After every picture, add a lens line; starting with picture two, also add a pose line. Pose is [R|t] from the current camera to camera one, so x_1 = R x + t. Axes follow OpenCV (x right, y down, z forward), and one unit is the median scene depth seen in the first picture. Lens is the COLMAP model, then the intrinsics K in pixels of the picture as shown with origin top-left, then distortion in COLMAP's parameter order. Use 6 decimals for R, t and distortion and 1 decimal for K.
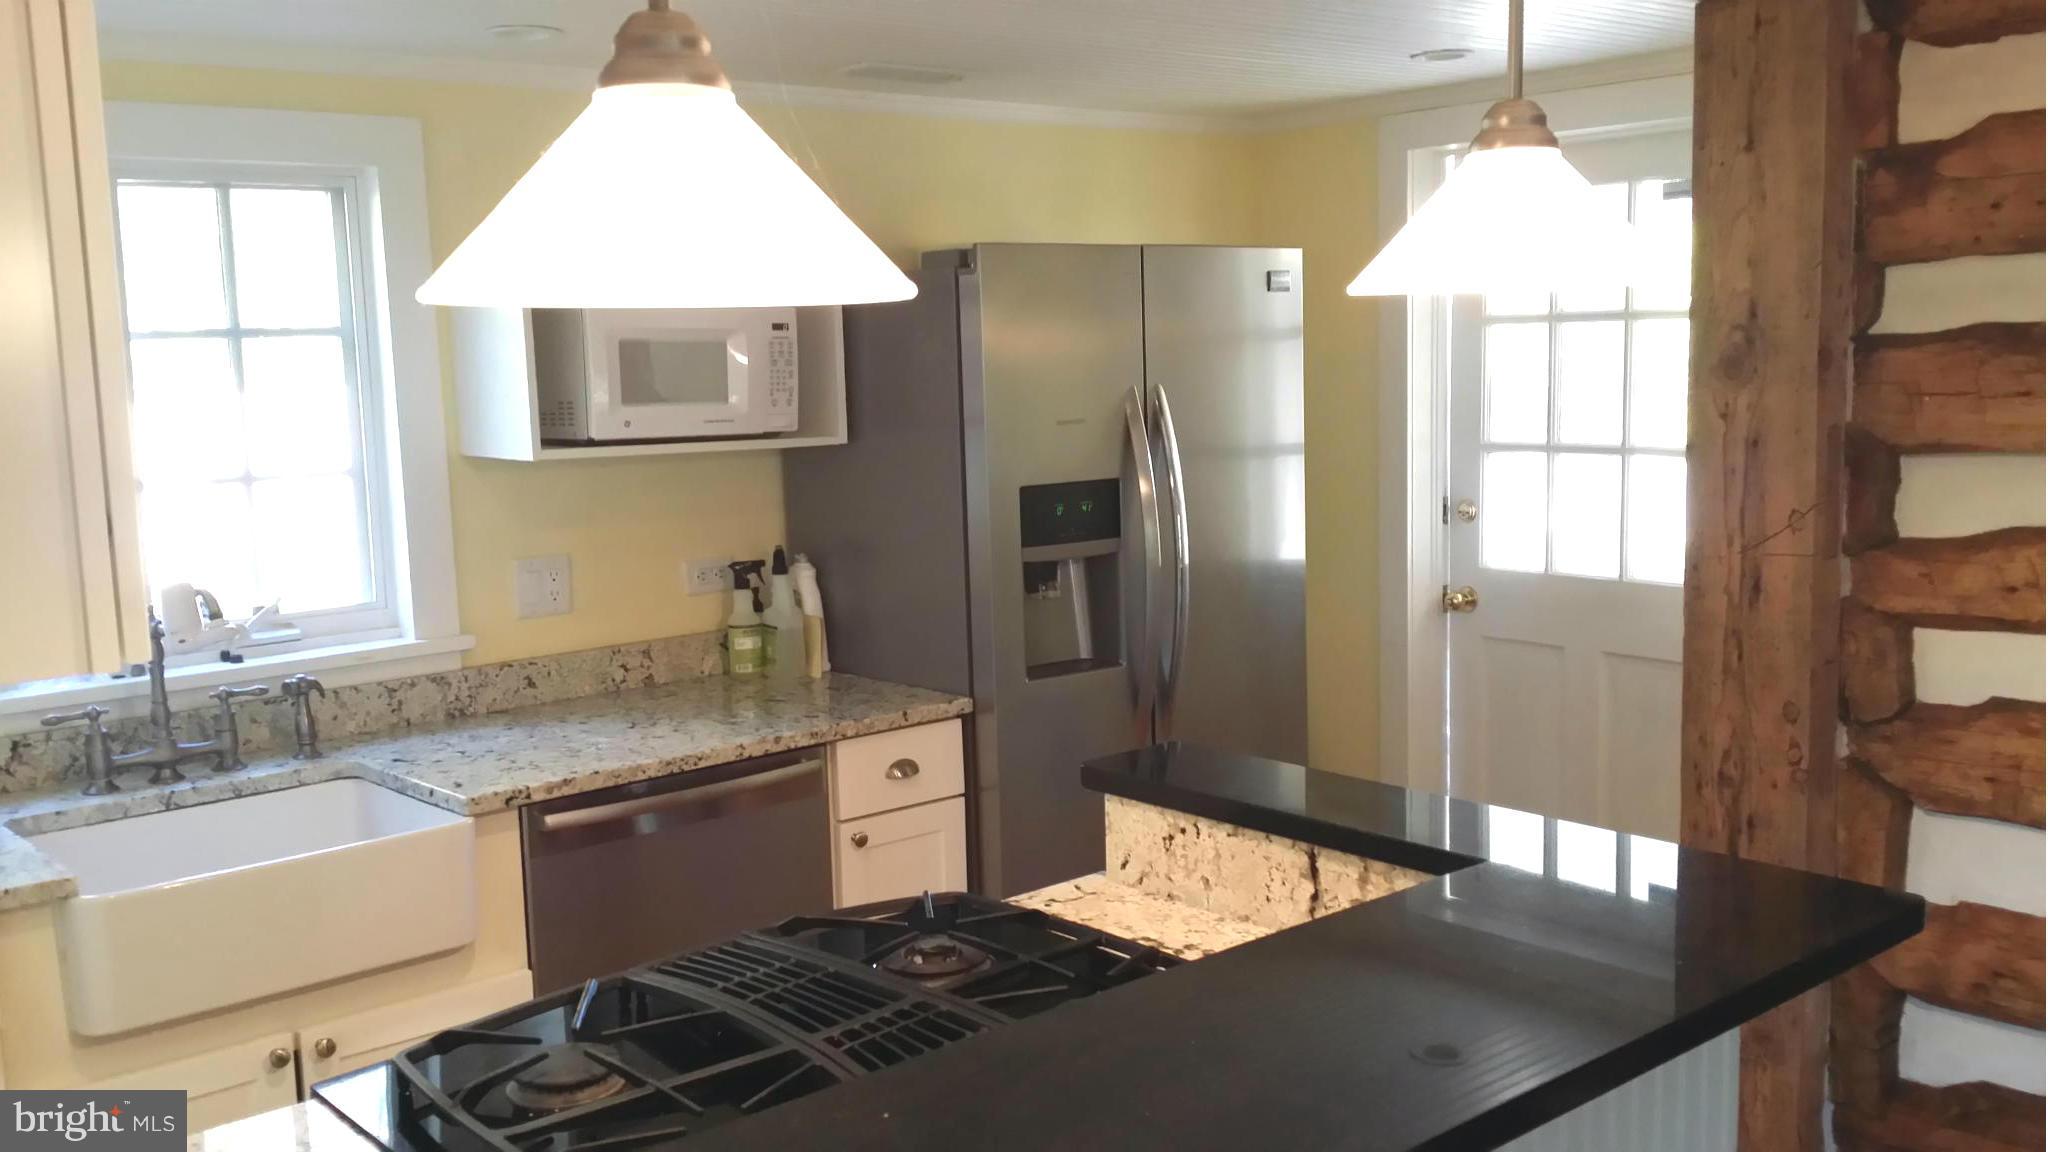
lens RADIAL K [[1801.6, 0, 1026.2], [0, 1801.6, 578.3], [0, 0, 1]] dist [0.015020, -0.006938]
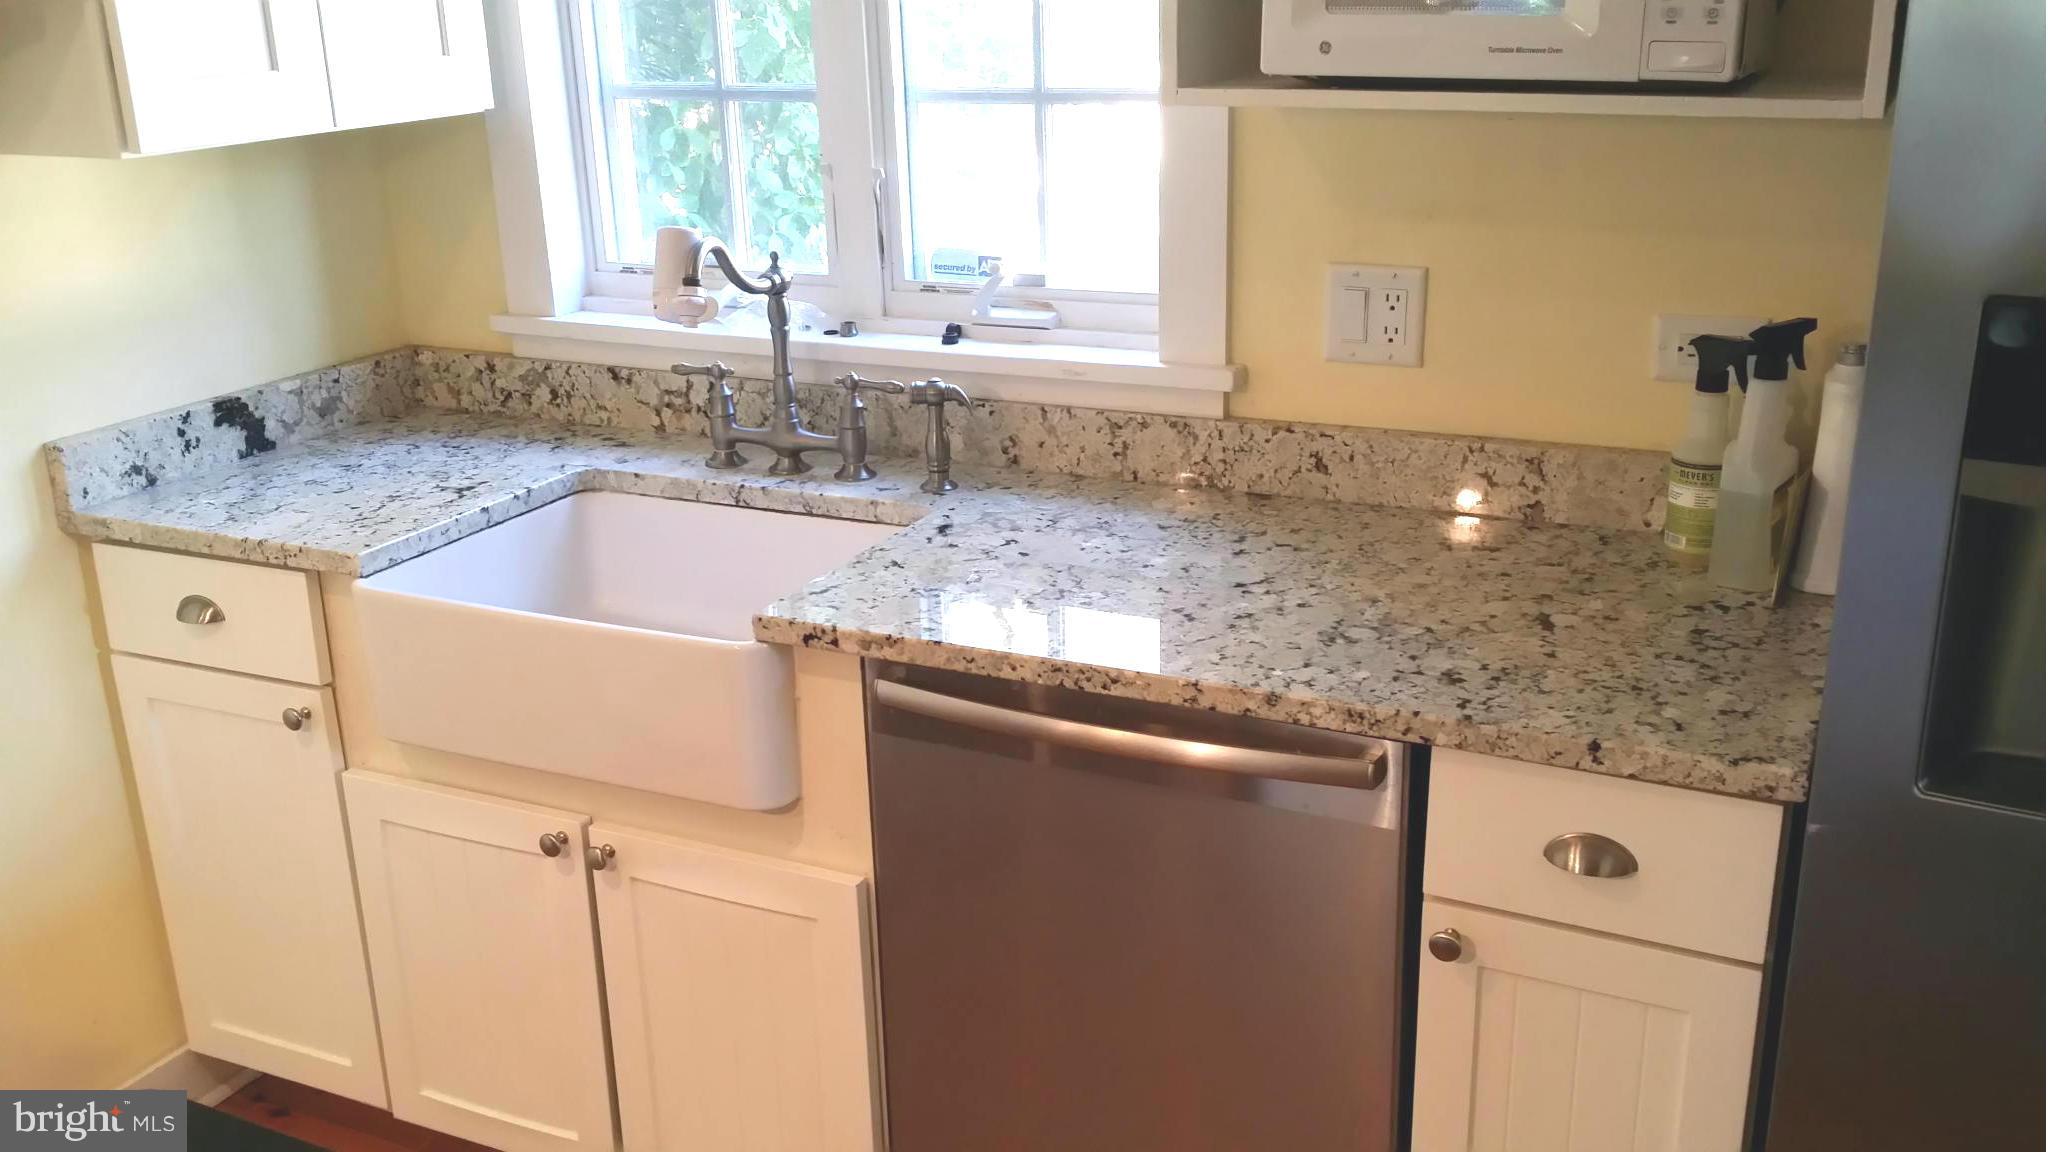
lens RADIAL K [[1801.6, 0, 1024.4], [0, 1801.6, 568.8], [0, 0, 1]] dist [0.015020, -0.006938]
pose [[0.379795, 0.308124, -0.872248, 0.258369], [-0.103577, 0.951133, 0.290891, -0.083746], [0.919254, -0.020134, 0.393150, 0.690920]]
